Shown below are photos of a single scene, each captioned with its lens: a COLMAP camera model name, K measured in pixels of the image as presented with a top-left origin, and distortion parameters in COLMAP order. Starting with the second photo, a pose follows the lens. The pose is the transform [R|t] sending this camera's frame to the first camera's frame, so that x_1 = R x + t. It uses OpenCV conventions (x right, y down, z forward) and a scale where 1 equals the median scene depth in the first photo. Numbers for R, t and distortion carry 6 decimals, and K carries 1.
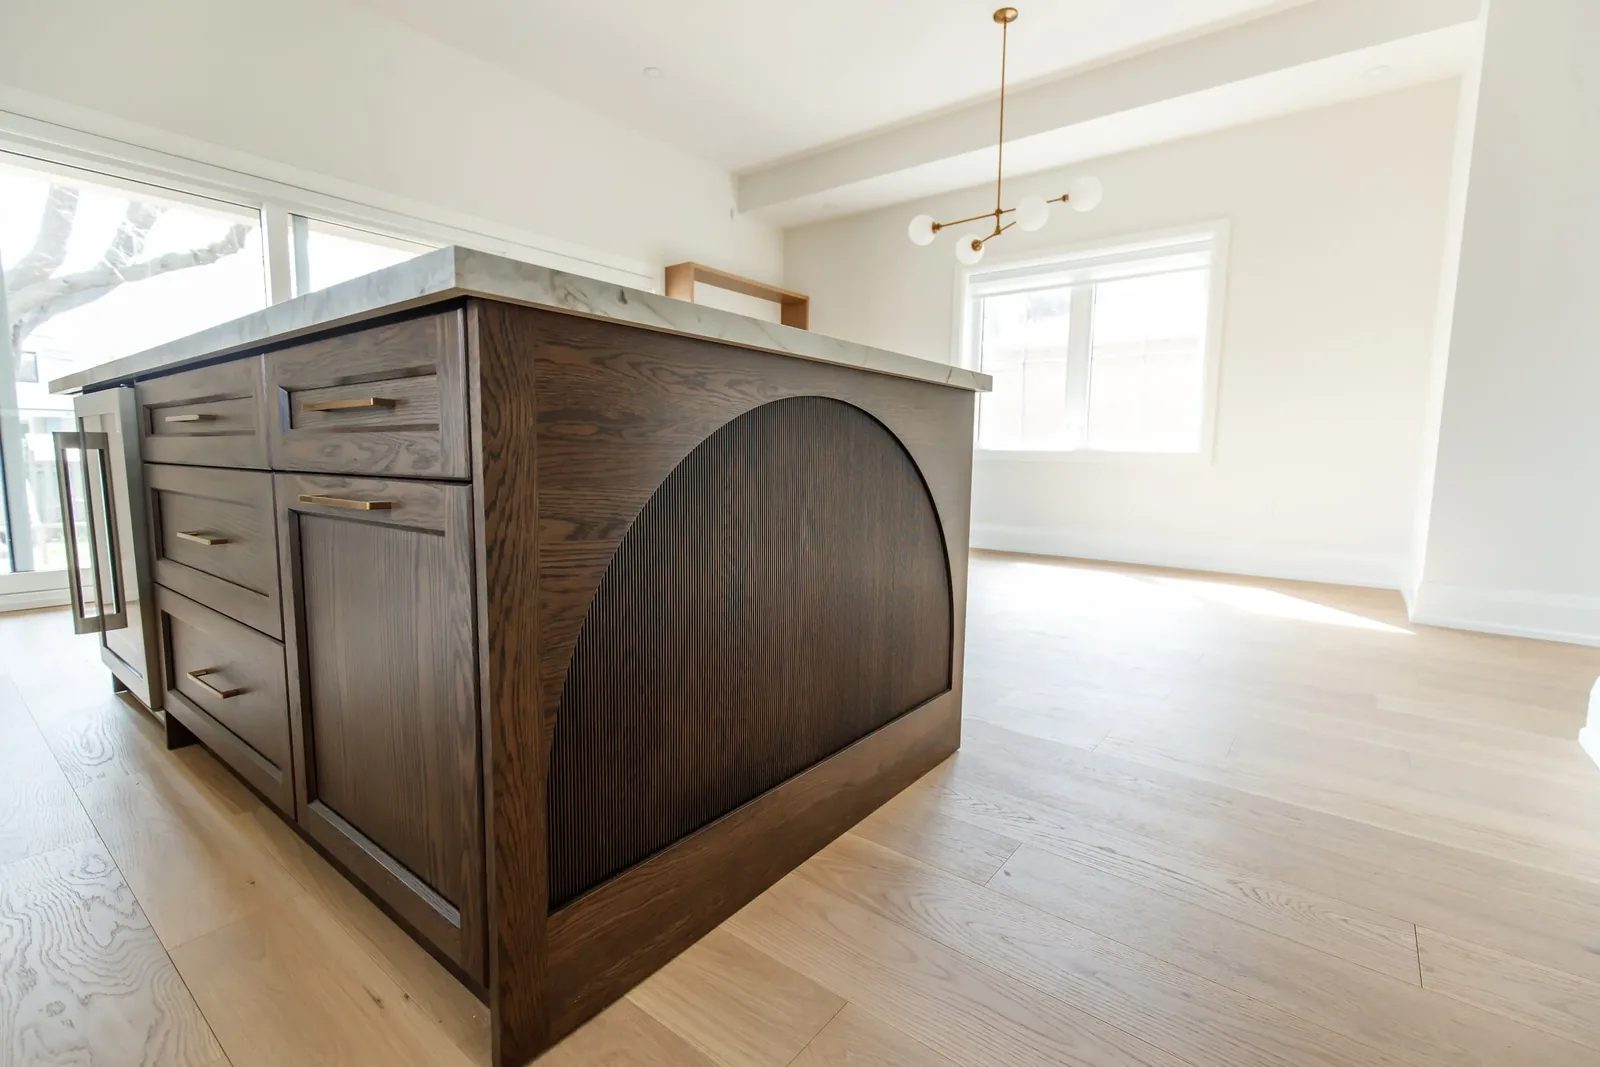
lens RADIAL K [[712.1, 0, 794.1], [0, 712.1, 530.5], [0, 0, 1]] dist [0.011139, -0.000233]
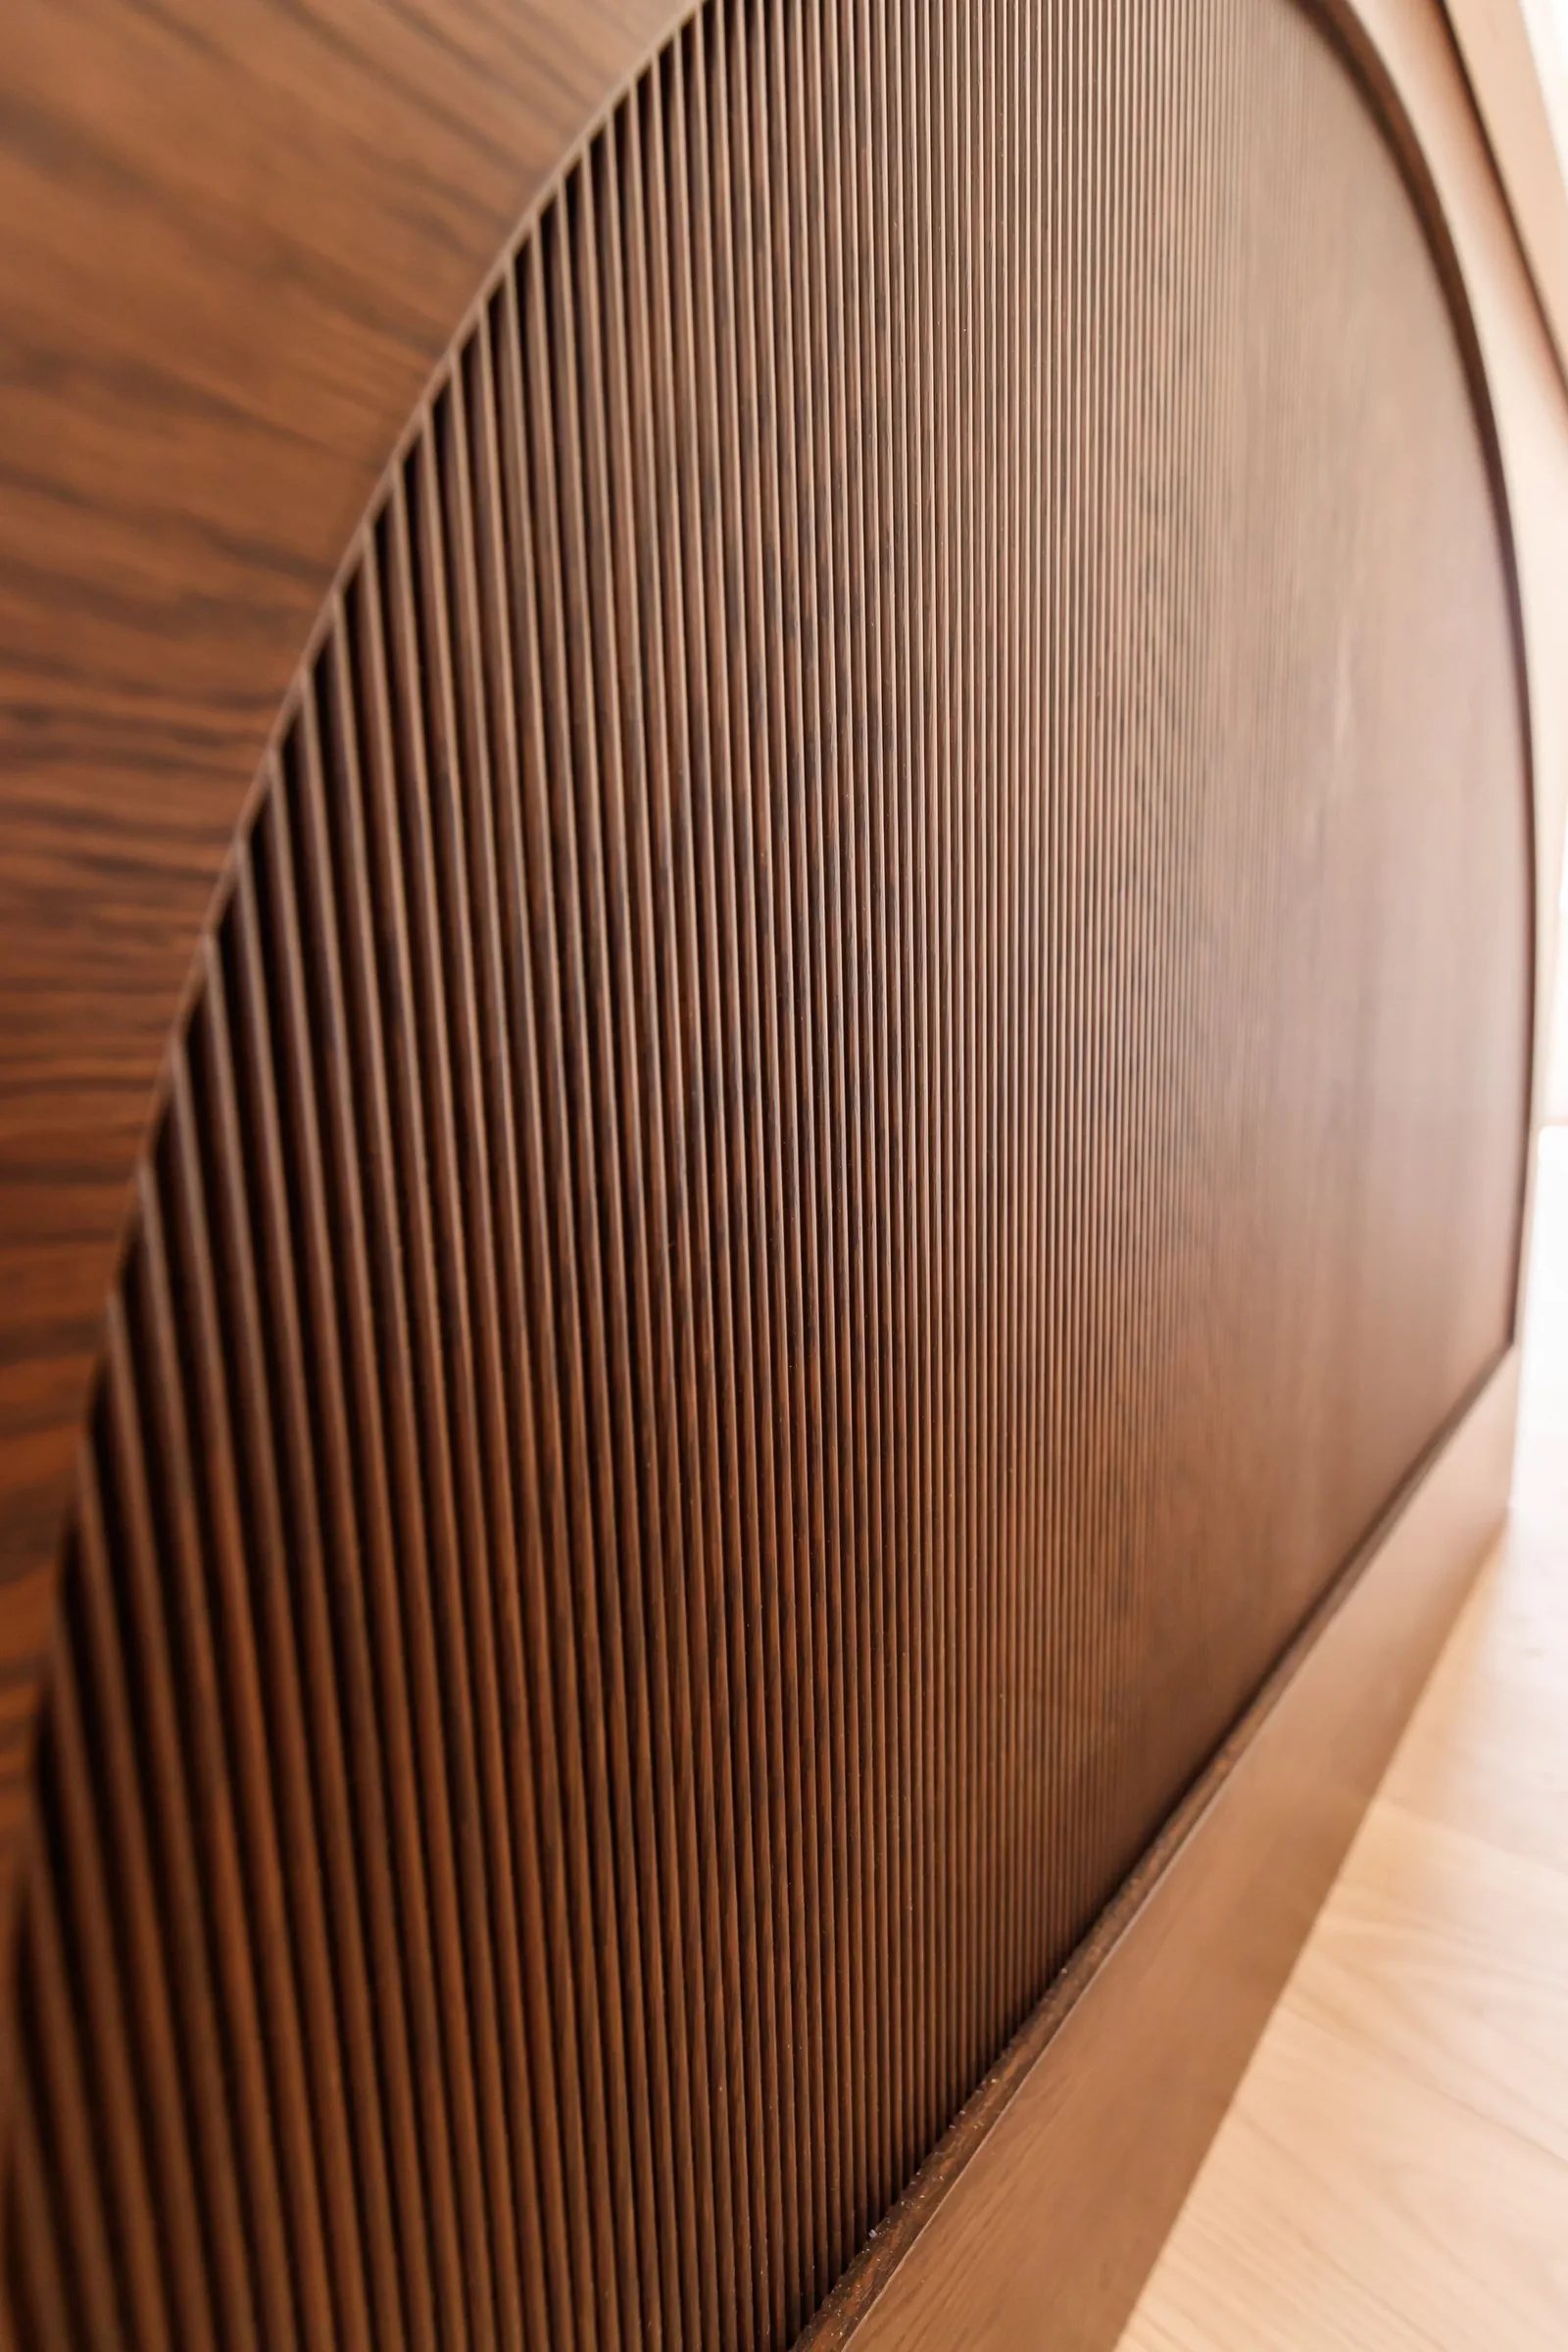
lens RADIAL K [[1078.7, 0, 765.4], [0, 1078.7, 1183.2], [0, 0, 1]] dist [0.009003, -0.001712]
pose [[0.995409, -0.032326, -0.090092, -0.190354], [0.037426, 0.997757, 0.055507, 0.168683], [0.088095, -0.058624, 0.994385, 0.729224]]
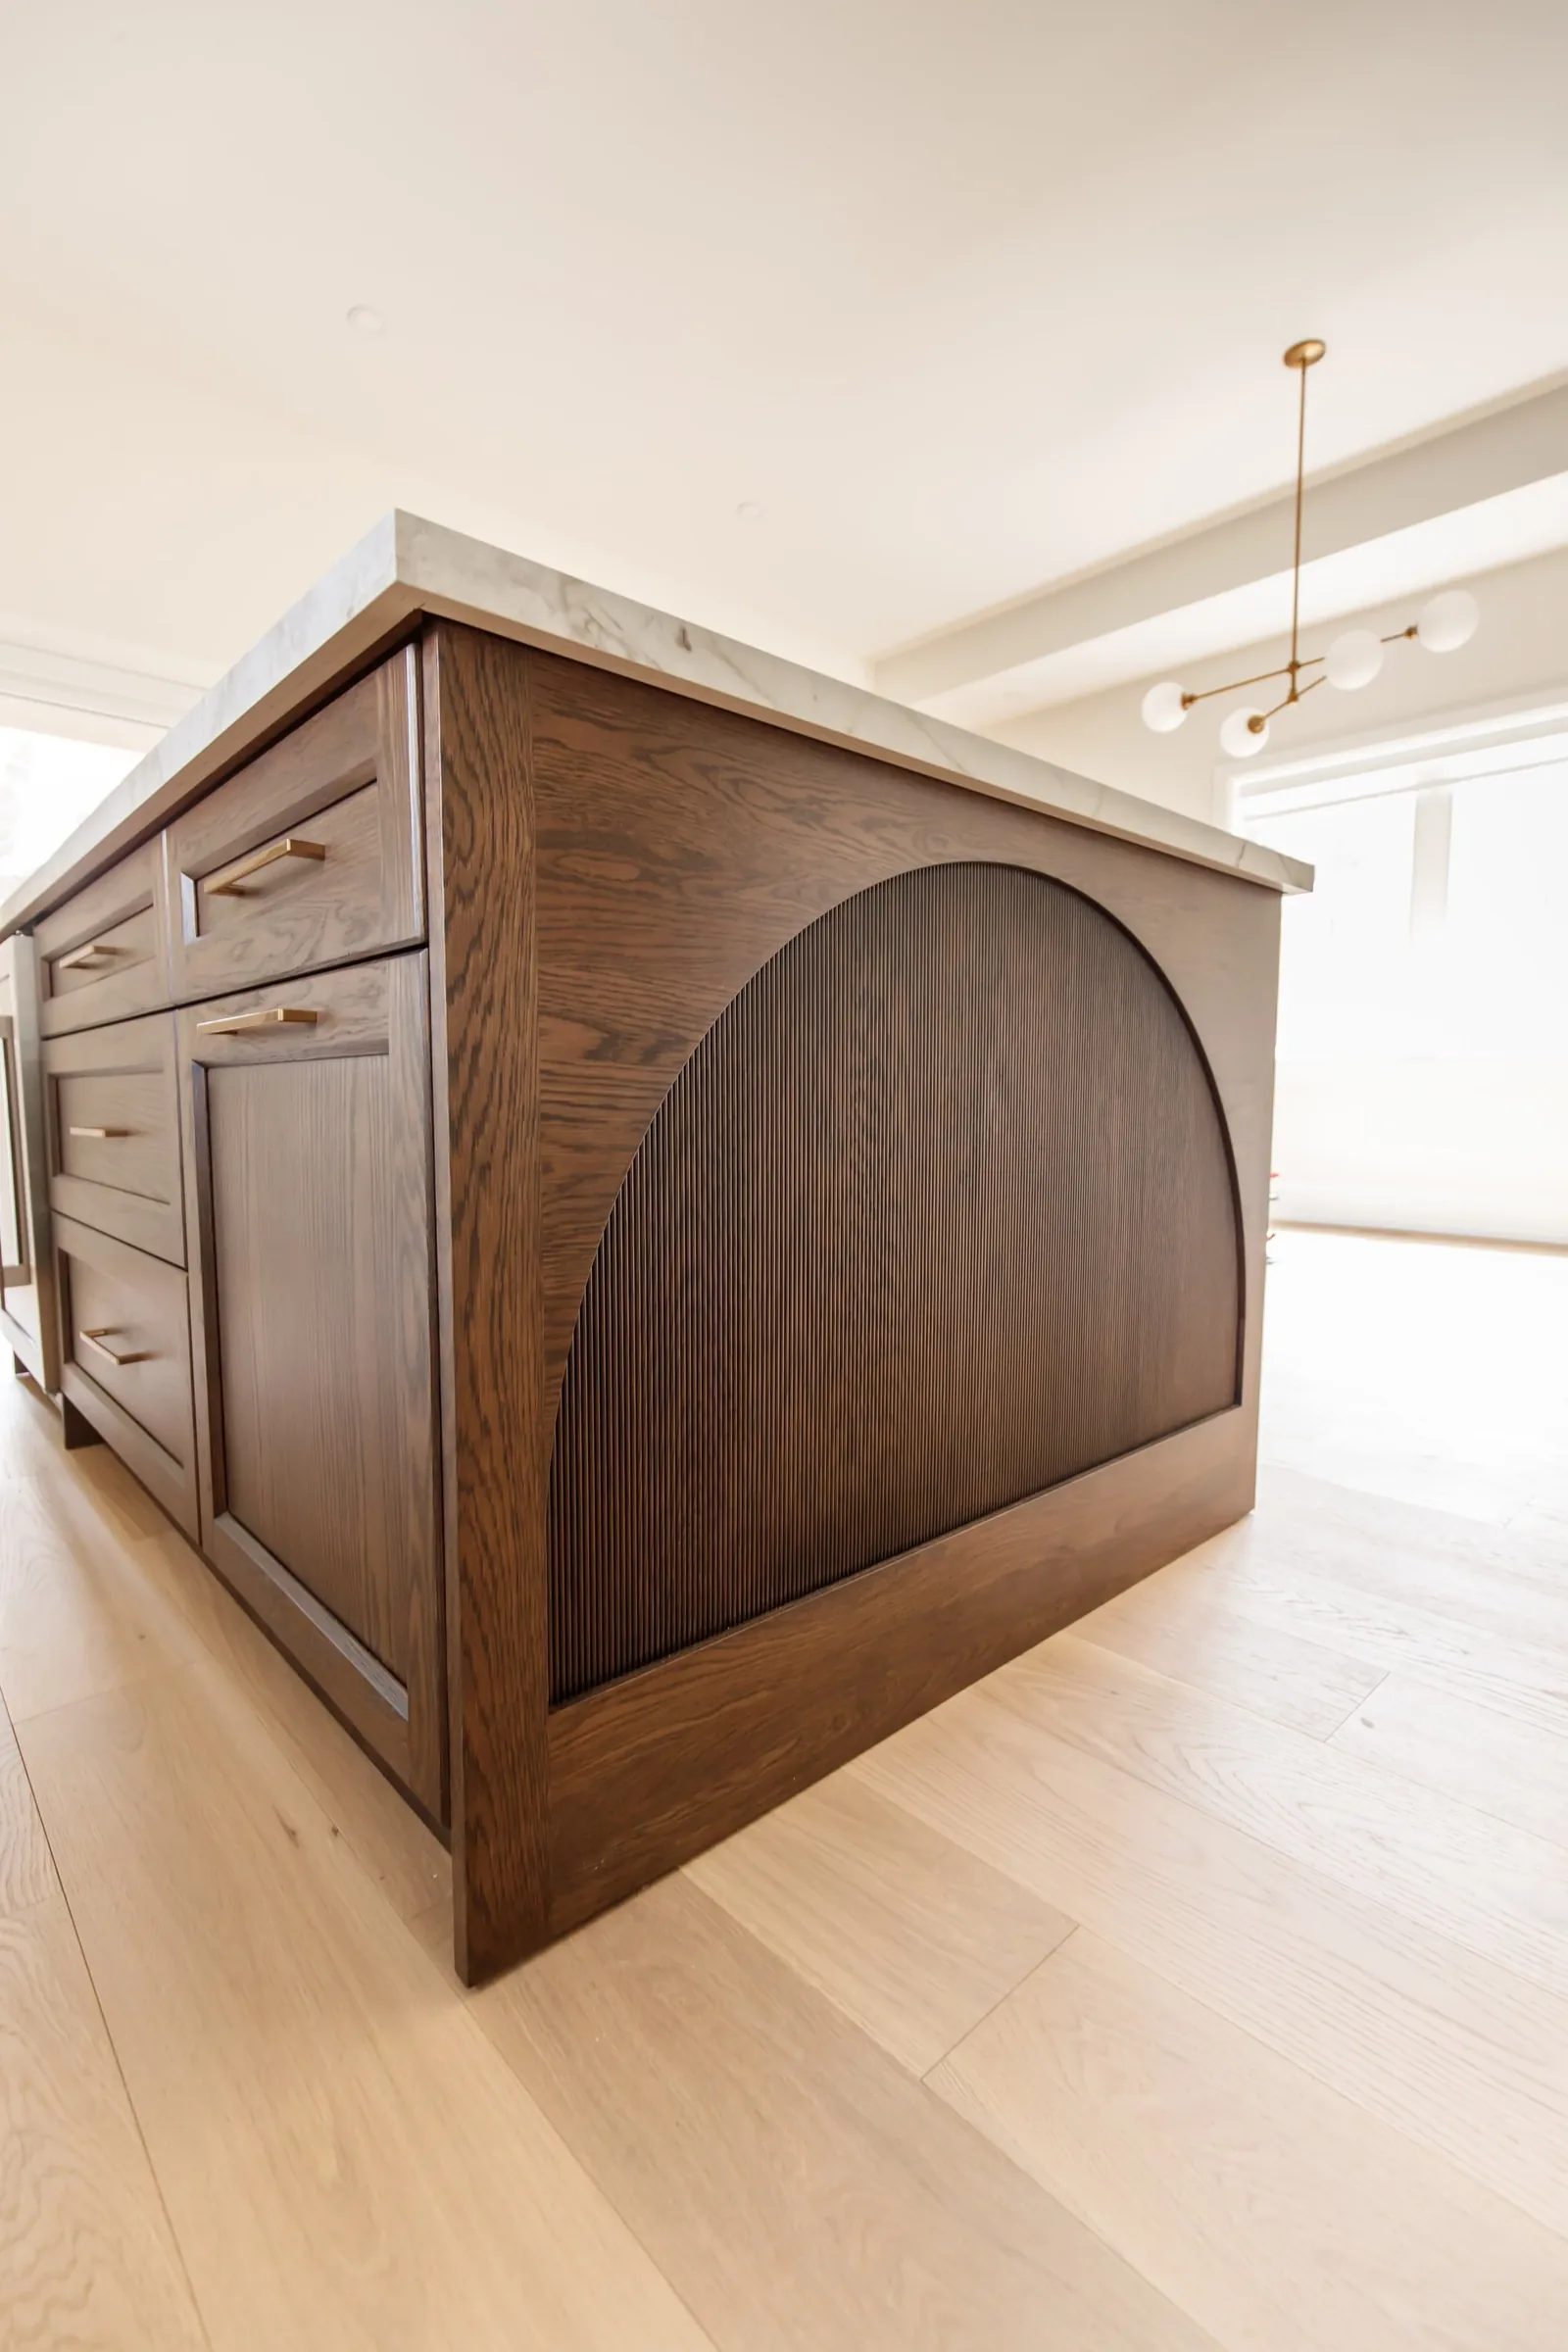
lens RADIAL K [[1052.7, 0, 784.0], [0, 1052.7, 1176.0], [0, 0, 1]] dist [0.003098, 0.000132]
pose [[0.987169, 0.002104, -0.159664, -0.018447], [-0.006733, 0.999572, -0.028458, 0.109221], [0.159536, 0.029168, 0.986761, 0.150571]]
